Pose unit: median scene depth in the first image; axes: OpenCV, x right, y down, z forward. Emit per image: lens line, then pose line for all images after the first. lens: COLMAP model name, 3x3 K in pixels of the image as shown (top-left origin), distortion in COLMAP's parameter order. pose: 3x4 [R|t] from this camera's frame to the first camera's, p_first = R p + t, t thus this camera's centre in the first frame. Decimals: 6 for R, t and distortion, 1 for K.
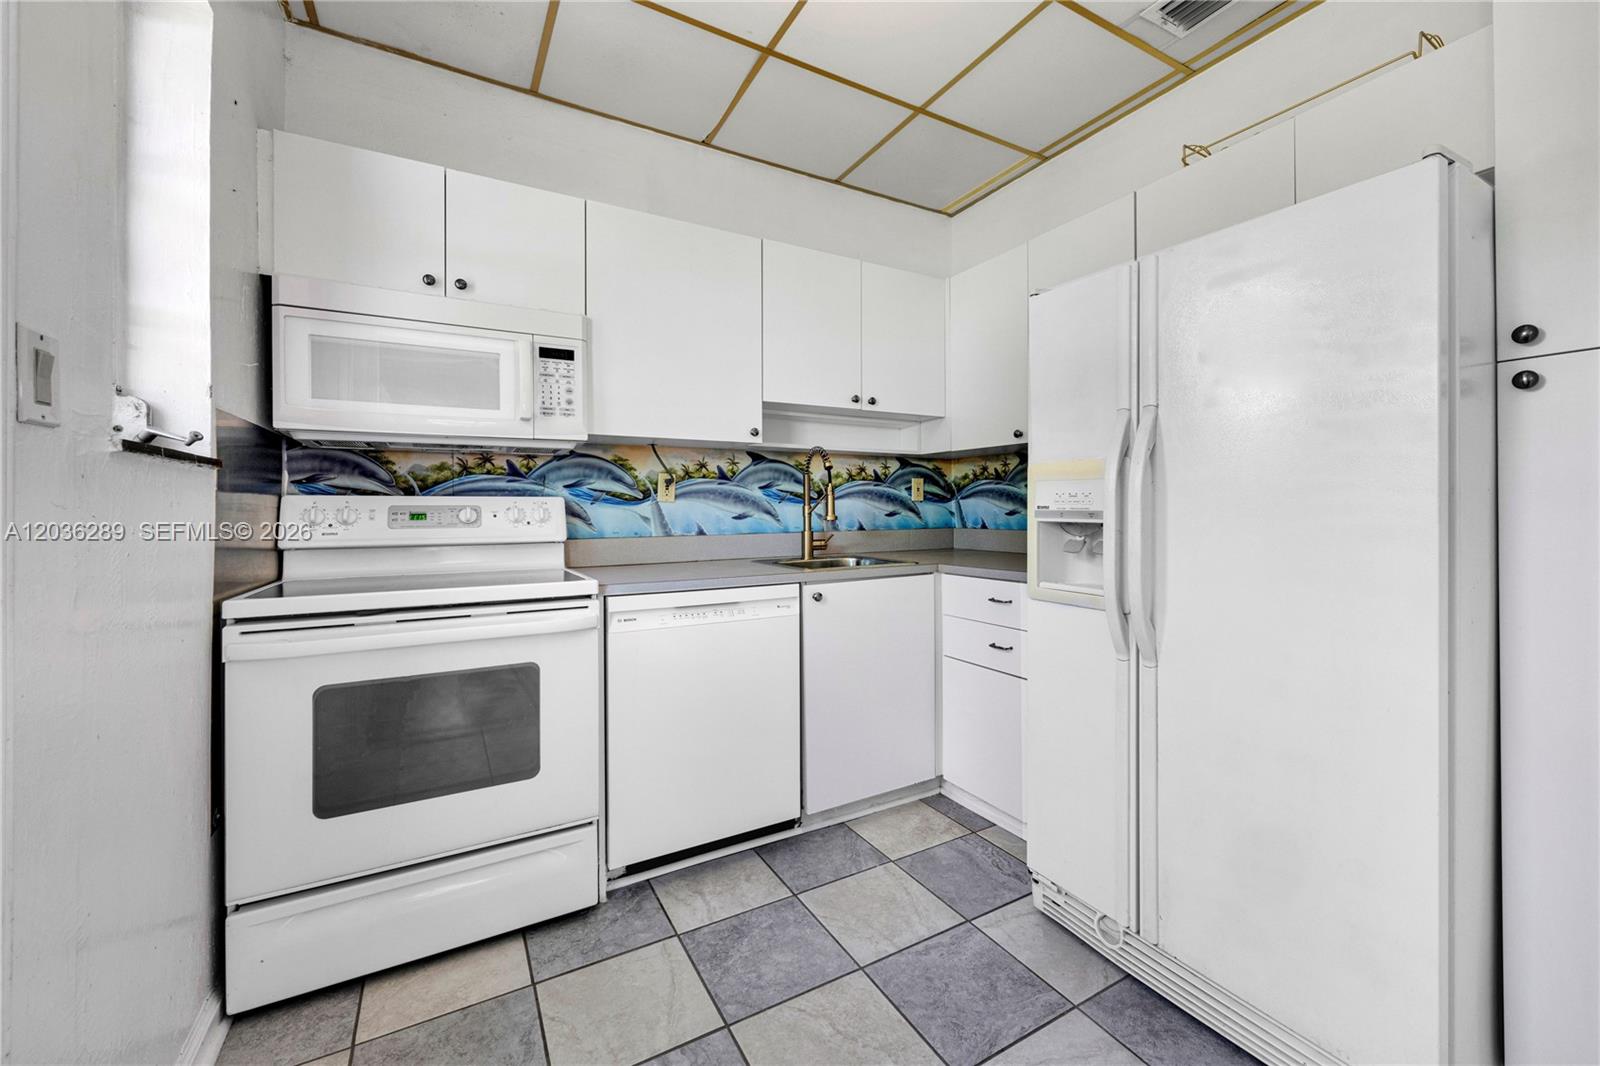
lens RADIAL K [[641.7, 0, 860.2], [0, 641.7, 516.1], [0, 0, 1]] dist [-0.000323, -0.000115]
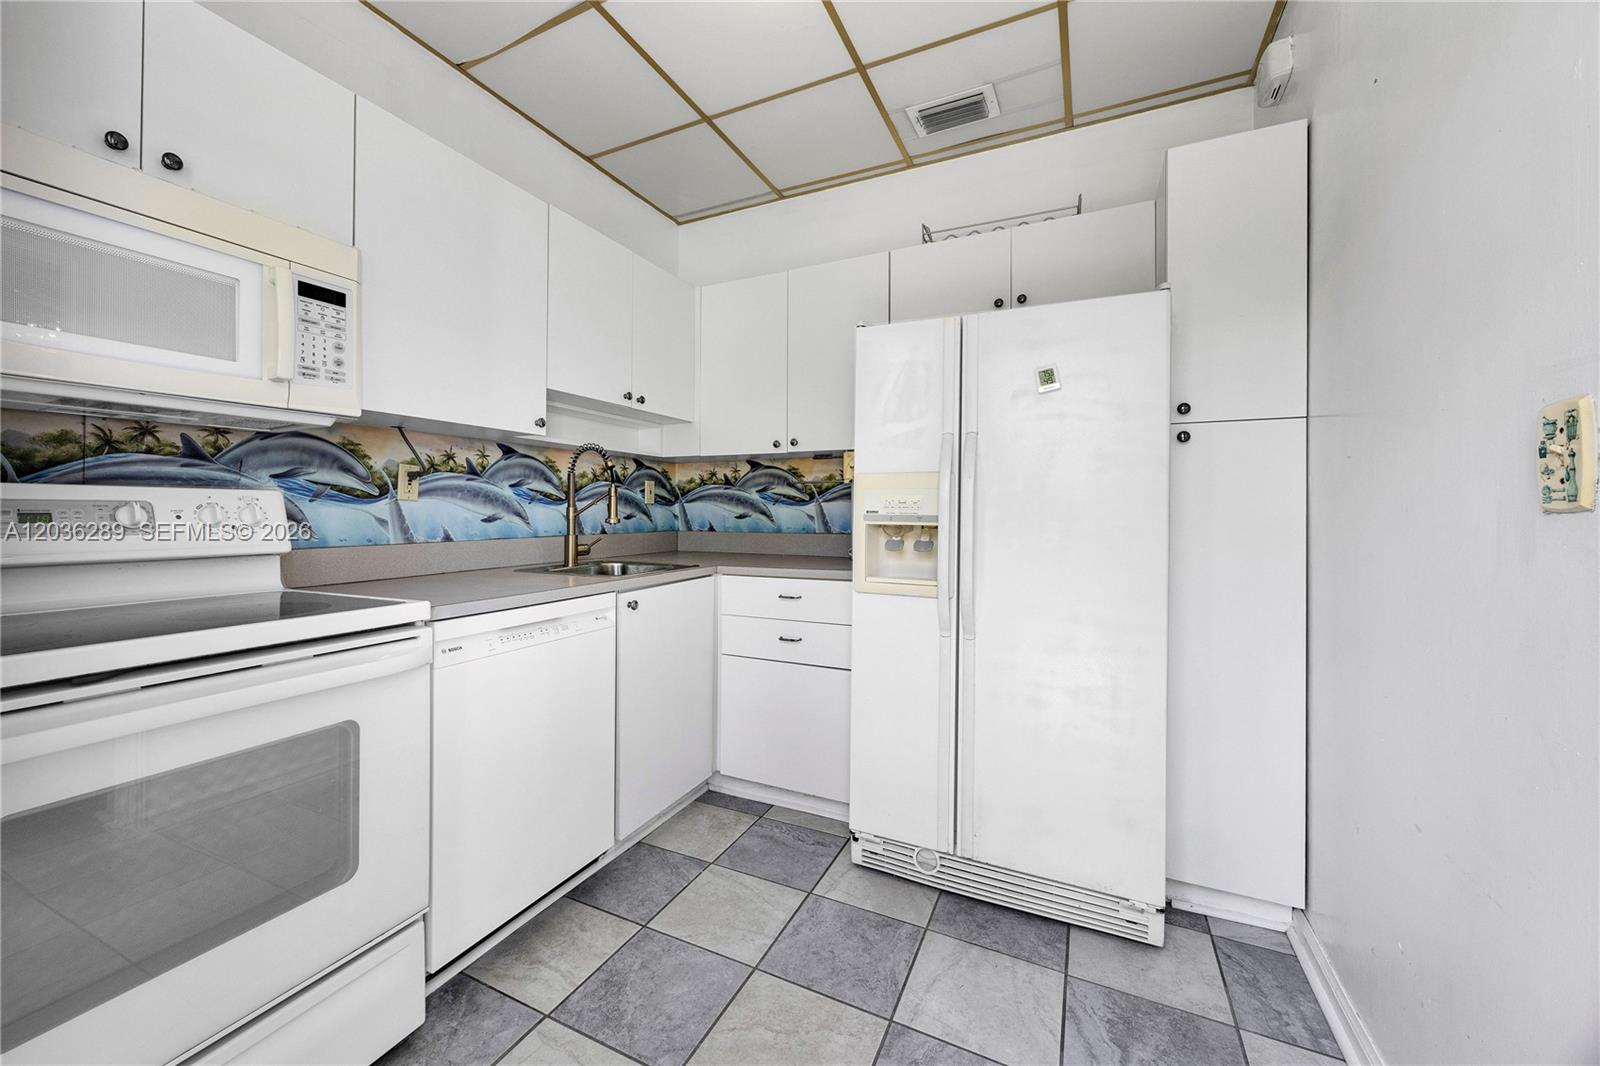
lens RADIAL K [[620.5, 0, 800.6], [0, 620.5, 518.0], [0, 0, 1]] dist [0.000090, -0.000095]
pose [[0.844472, 0.003876, 0.535586, -0.342490], [-0.002887, 0.999992, -0.002686, 0.000524], [-0.535592, 0.000722, 0.844477, 0.102964]]
